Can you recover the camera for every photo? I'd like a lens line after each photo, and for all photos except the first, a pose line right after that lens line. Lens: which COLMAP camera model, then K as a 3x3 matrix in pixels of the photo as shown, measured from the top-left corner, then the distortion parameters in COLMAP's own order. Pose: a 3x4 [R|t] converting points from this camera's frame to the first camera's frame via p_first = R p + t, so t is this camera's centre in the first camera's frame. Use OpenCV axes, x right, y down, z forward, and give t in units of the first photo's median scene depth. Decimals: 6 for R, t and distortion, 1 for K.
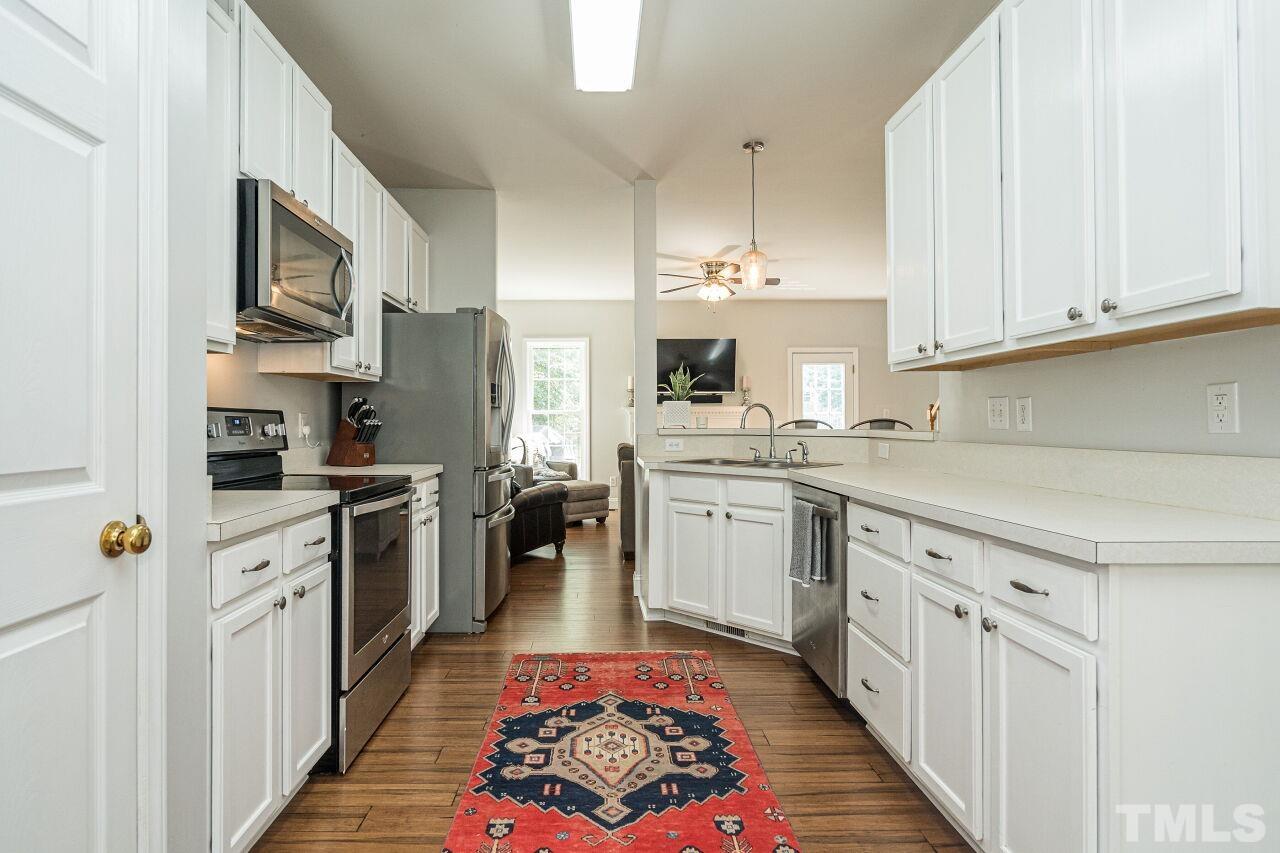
lens RADIAL K [[683.2, 0, 605.2], [0, 683.2, 417.8], [0, 0, 1]] dist [-0.027301, 0.001358]
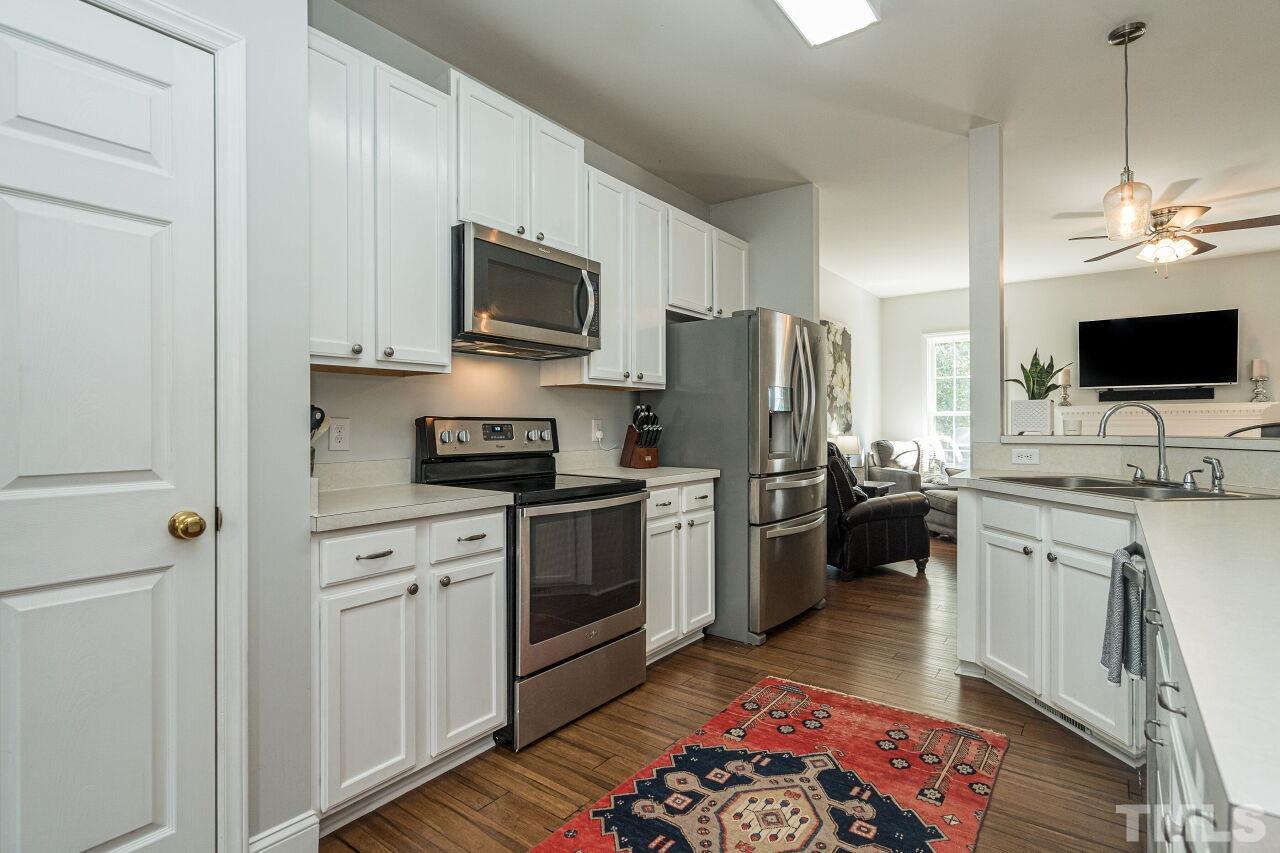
lens RADIAL K [[630.9, 0, 623.2], [0, 630.9, 422.8], [0, 0, 1]] dist [-0.008484, 0.003673]
pose [[0.785698, -0.002022, -0.618607, 0.313016], [0.006287, 0.999969, 0.004716, -0.008083], [0.618578, -0.007594, 0.785687, 0.255480]]
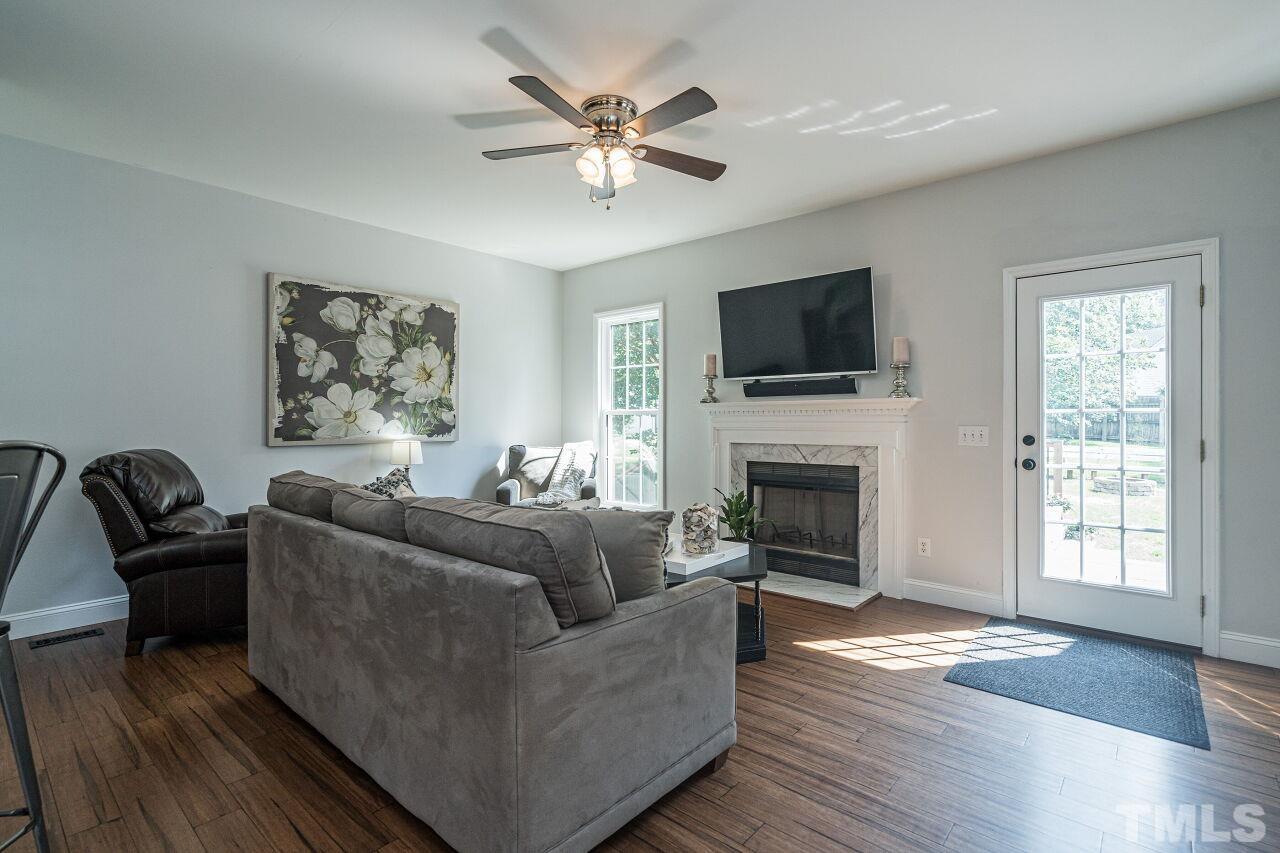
lens RADIAL K [[605.4, 0, 633.5], [0, 605.4, 422.9], [0, 0, 1]] dist [-0.000538, -0.000431]
pose [[0.741865, 0.005659, -0.670526, 1.256231], [0.003699, 0.999915, 0.012532, -0.015047], [0.670539, -0.011778, 0.741780, 1.855411]]
